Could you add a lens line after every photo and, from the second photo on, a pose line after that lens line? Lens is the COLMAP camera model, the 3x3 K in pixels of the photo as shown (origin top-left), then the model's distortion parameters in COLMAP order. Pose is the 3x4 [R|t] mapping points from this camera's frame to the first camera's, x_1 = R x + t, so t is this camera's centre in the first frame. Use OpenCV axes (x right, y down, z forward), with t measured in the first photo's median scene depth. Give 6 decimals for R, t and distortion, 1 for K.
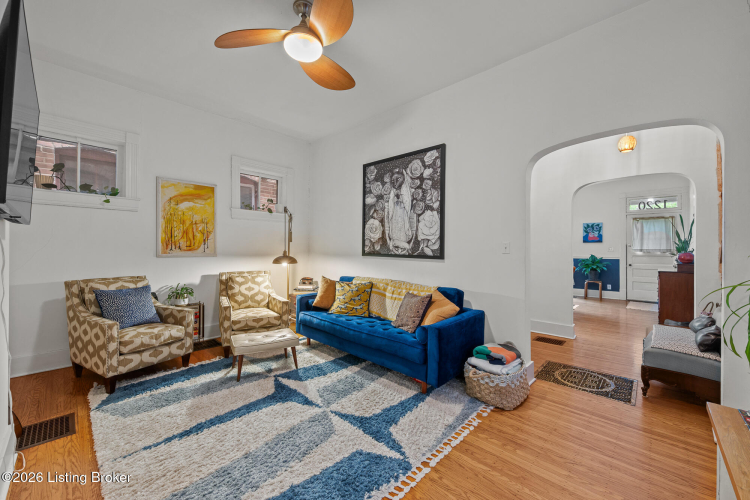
lens RADIAL K [[292.2, 0, 373.9], [0, 292.2, 245.9], [0, 0, 1]] dist [-0.002074, -0.000157]
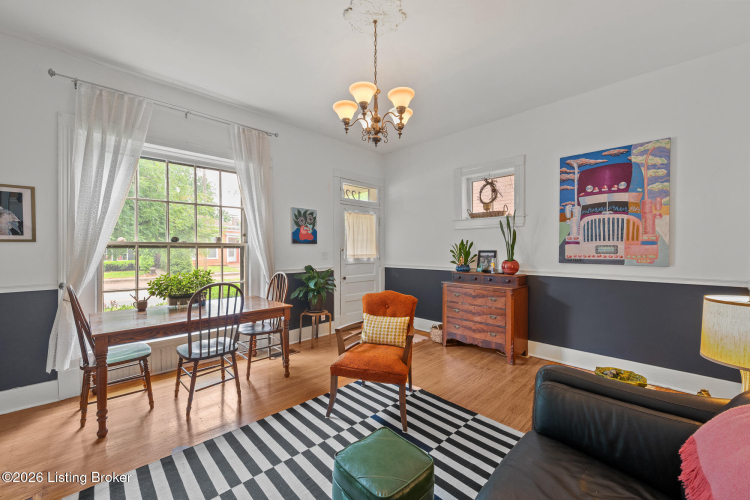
lens RADIAL K [[292.2, 0, 379.2], [0, 292.2, 250.2], [0, 0, 1]] dist [-0.002074, -0.000157]
pose [[0.025689, 0.000096, 0.999670, 0.376597], [-0.002350, 0.999997, -0.000036, 0.000495], [-0.999667, -0.002349, 0.025689, 1.673792]]
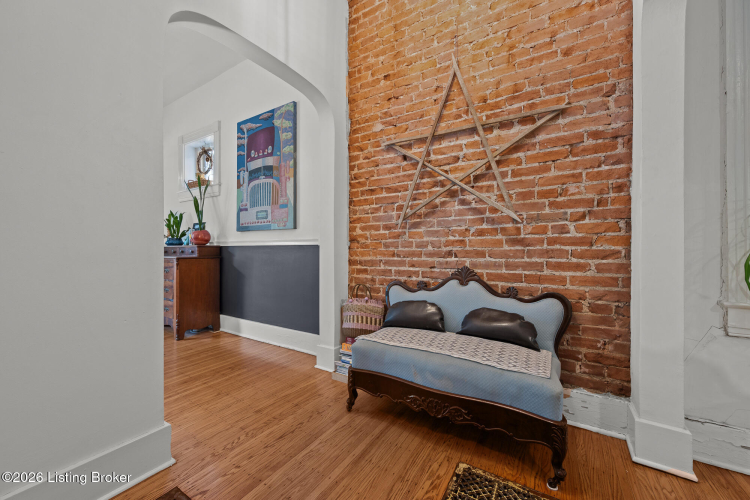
lens RADIAL K [[292.2, 0, 373.2], [0, 292.2, 248.9], [0, 0, 1]] dist [-0.002074, -0.000157]
pose [[-0.186967, 0.001828, 0.982364, 0.361674], [0.003567, 0.999993, -0.001182, 0.086179], [-0.982360, 0.003283, -0.186972, 0.965578]]
